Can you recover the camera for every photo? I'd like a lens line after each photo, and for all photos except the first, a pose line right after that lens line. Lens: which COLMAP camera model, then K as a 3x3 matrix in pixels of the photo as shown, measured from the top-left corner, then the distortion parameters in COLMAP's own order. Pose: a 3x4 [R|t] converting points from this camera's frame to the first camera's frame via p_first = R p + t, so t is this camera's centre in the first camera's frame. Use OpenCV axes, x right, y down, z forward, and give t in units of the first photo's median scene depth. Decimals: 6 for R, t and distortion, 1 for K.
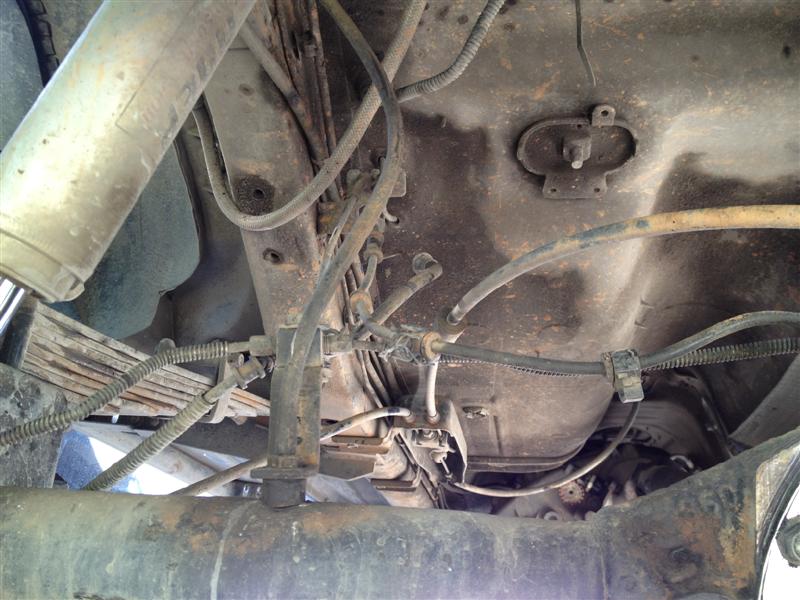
lens RADIAL K [[754.6, 0, 400.0], [0, 754.6, 300.0], [0, 0, 1]] dist [0.128483, -0.262826]
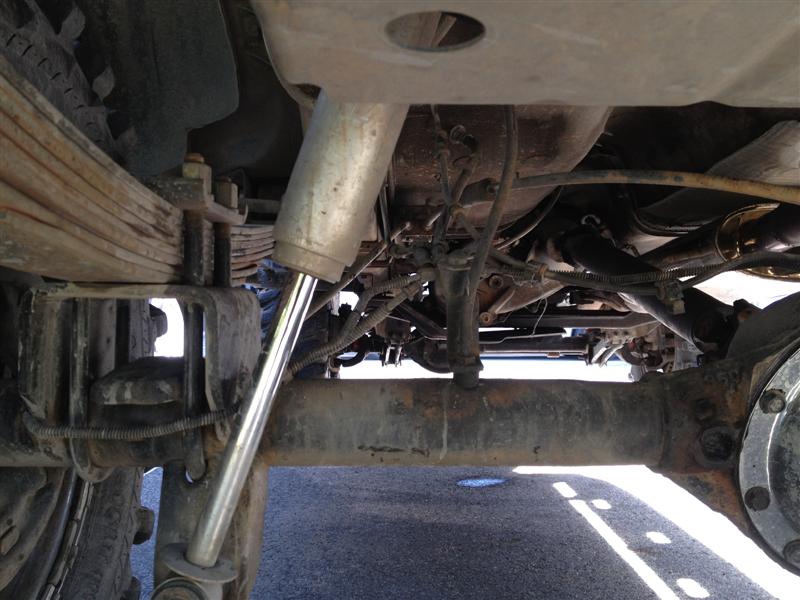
lens RADIAL K [[754.6, 0, 400.0], [0, 754.6, 300.0], [0, 0, 1]] dist [0.128483, -0.262826]
pose [[0.985346, -0.070406, 0.155359, -0.588974], [0.007480, 0.927793, 0.373020, -0.560448], [-0.170404, -0.366392, 0.914724, -0.447364]]
